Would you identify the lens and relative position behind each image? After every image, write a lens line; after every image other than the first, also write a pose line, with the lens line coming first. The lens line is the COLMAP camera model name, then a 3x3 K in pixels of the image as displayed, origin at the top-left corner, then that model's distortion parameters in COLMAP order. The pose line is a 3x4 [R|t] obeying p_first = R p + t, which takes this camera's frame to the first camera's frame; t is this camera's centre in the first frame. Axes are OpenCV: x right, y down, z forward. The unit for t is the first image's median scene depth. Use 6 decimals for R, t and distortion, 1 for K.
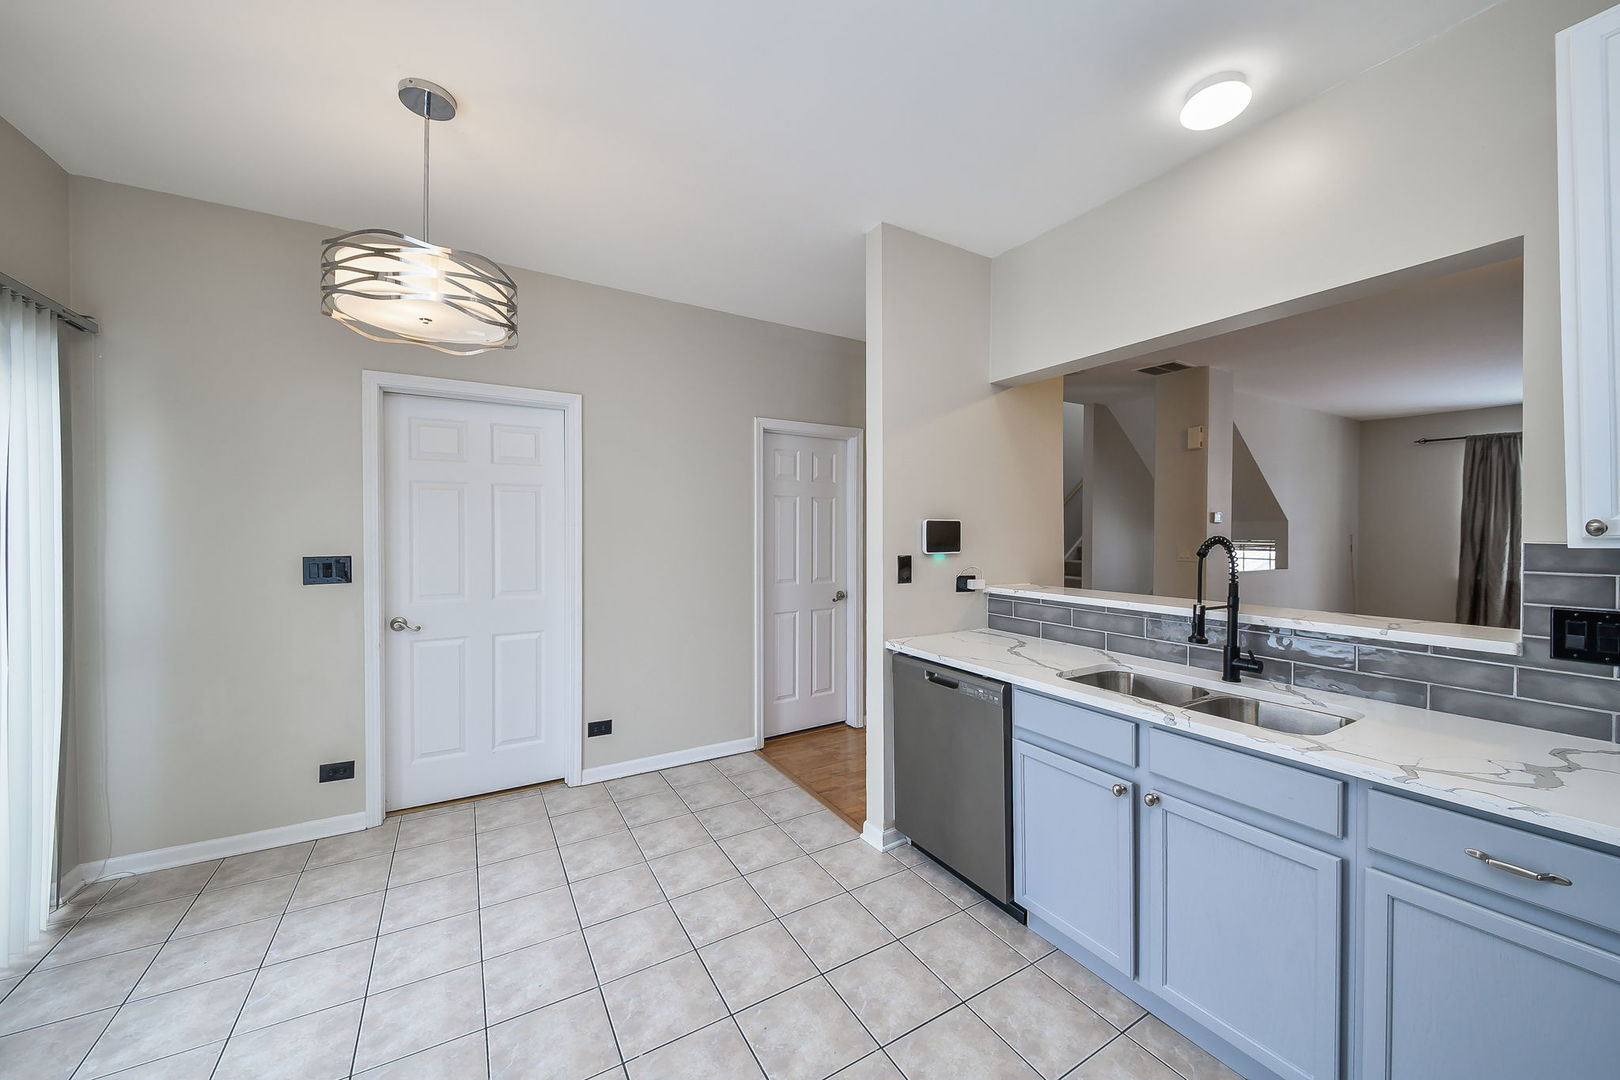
lens RADIAL K [[595.1, 0, 815.8], [0, 595.1, 536.8], [0, 0, 1]] dist [0.031601, -0.014585]
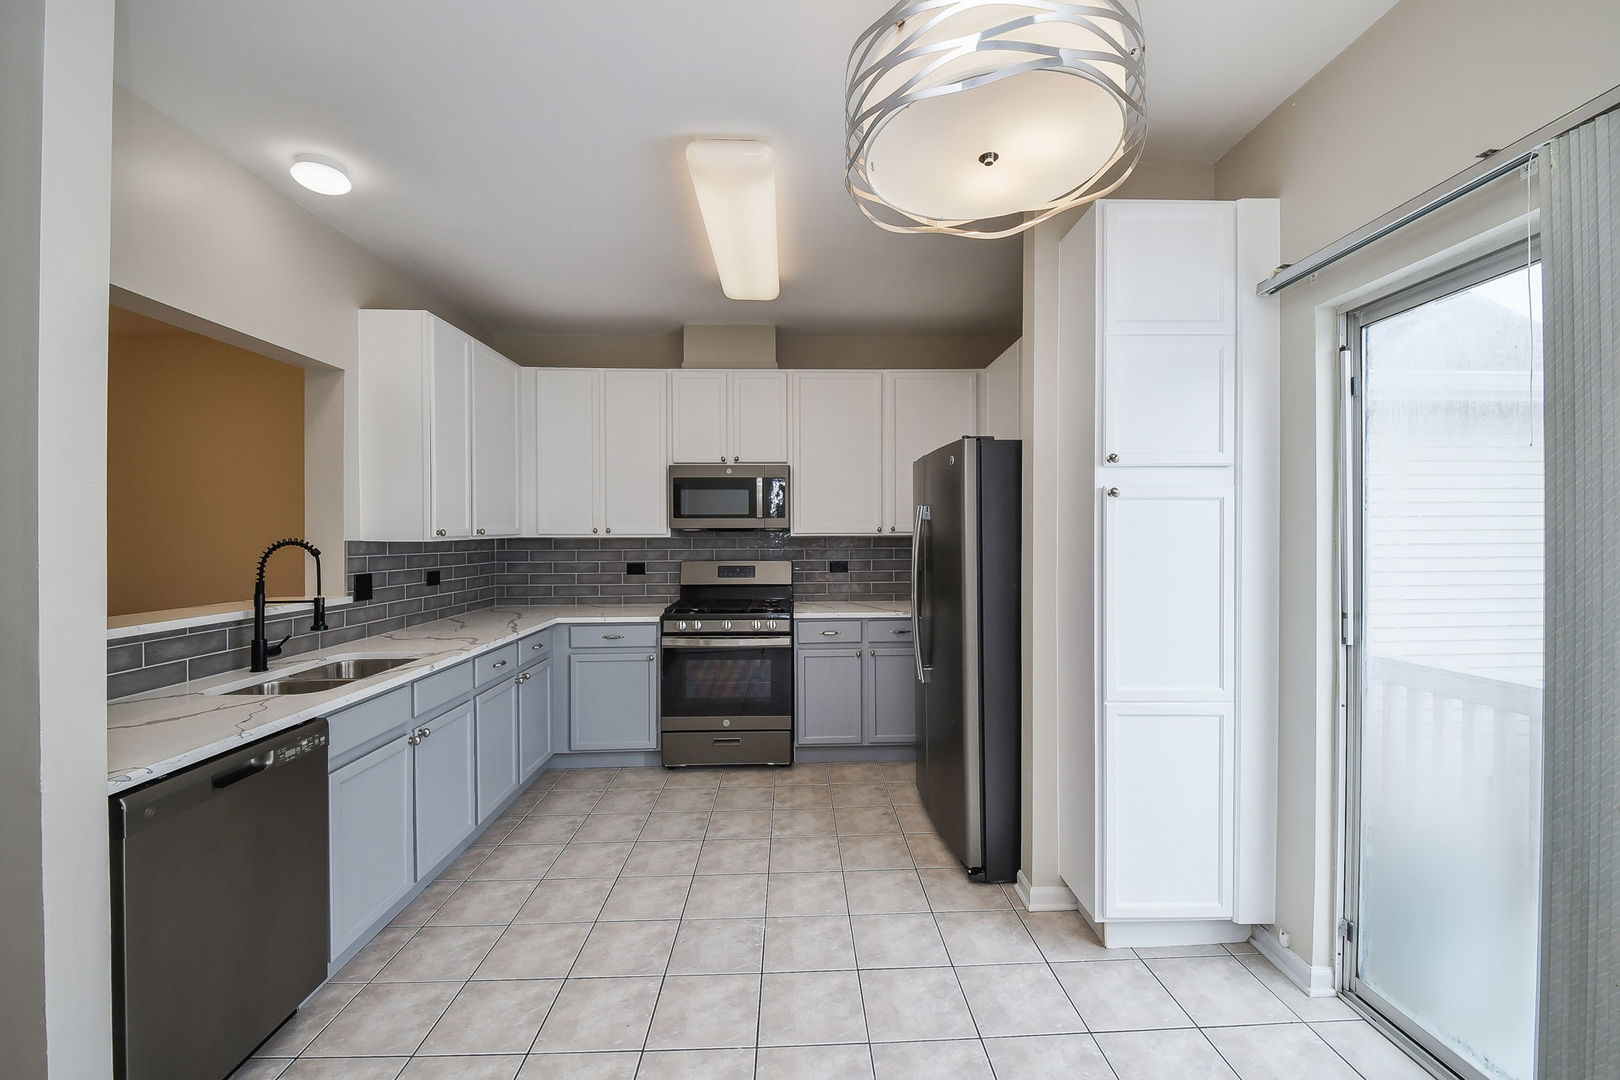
lens RADIAL K [[595.1, 0, 815.8], [0, 595.1, 536.8], [0, 0, 1]] dist [0.031601, -0.014585]
pose [[-0.874459, 0.002300, 0.485095, -0.694289], [0.007344, 0.999937, 0.008497, -0.005715], [-0.485045, 0.010993, -0.874420, 1.409418]]
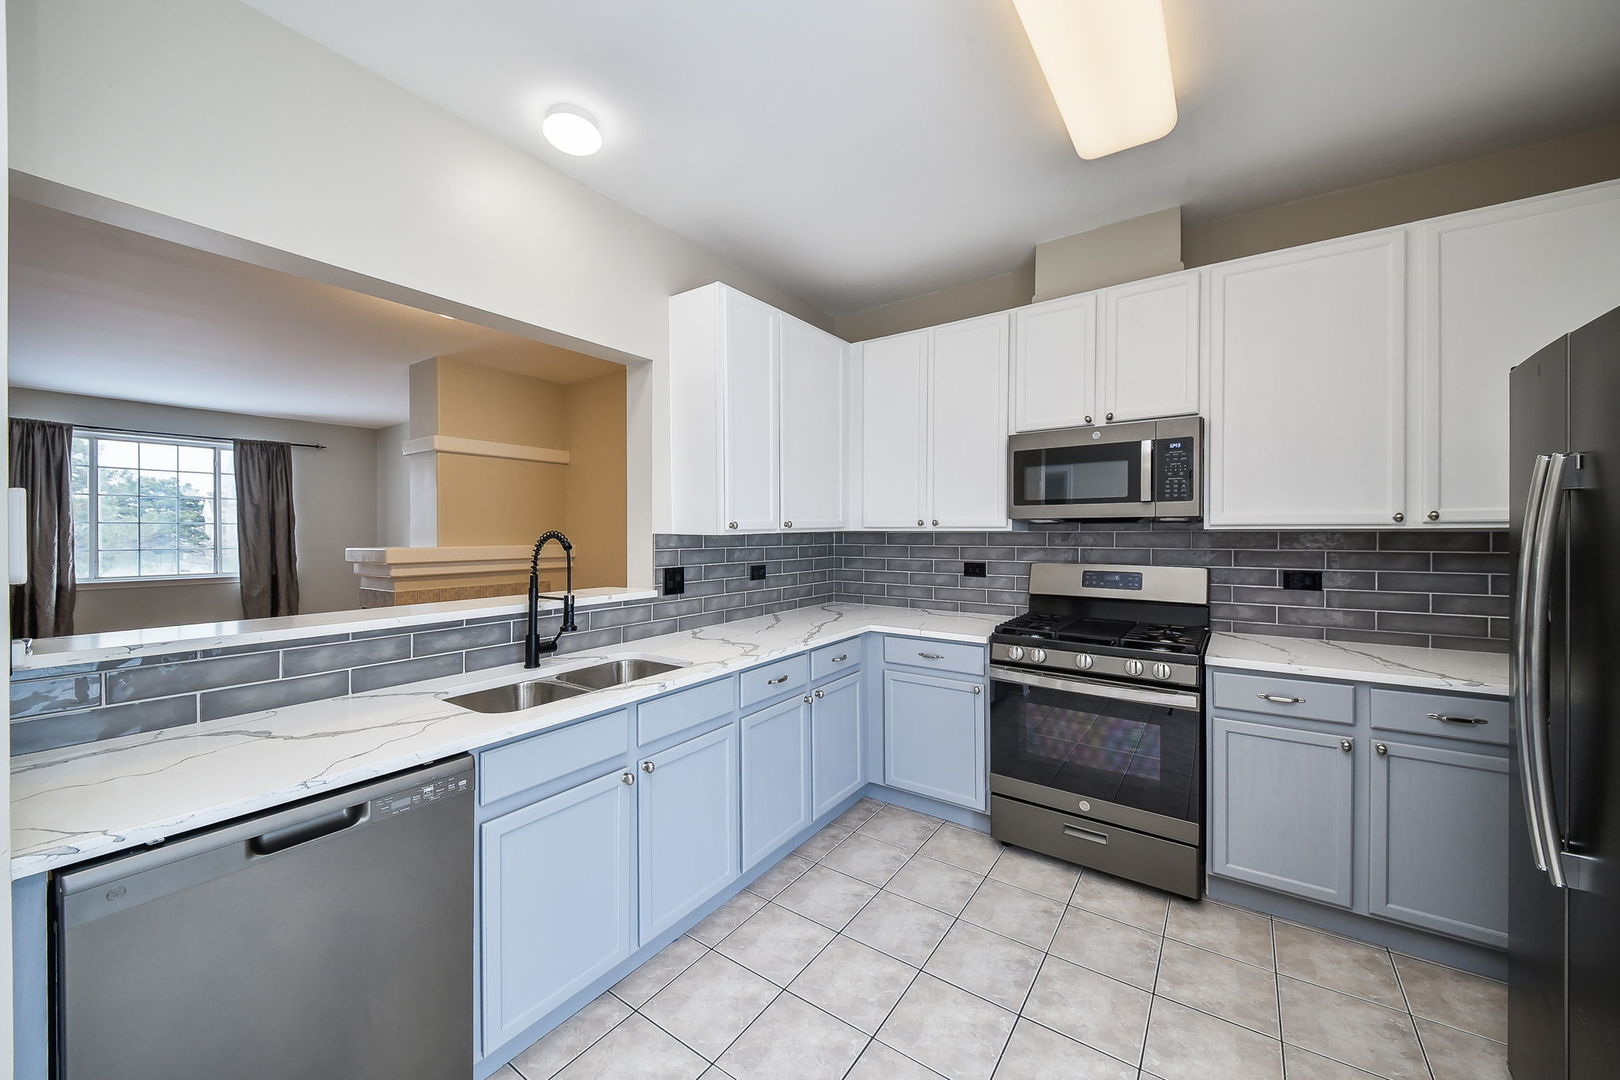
lens RADIAL K [[595.1, 0, 815.8], [0, 595.1, 536.8], [0, 0, 1]] dist [0.031601, -0.014585]
pose [[-0.410314, -0.008399, 0.911905, -0.458818], [0.009545, 0.999863, 0.013504, -0.000269], [-0.911894, 0.014245, -0.410178, 0.936946]]
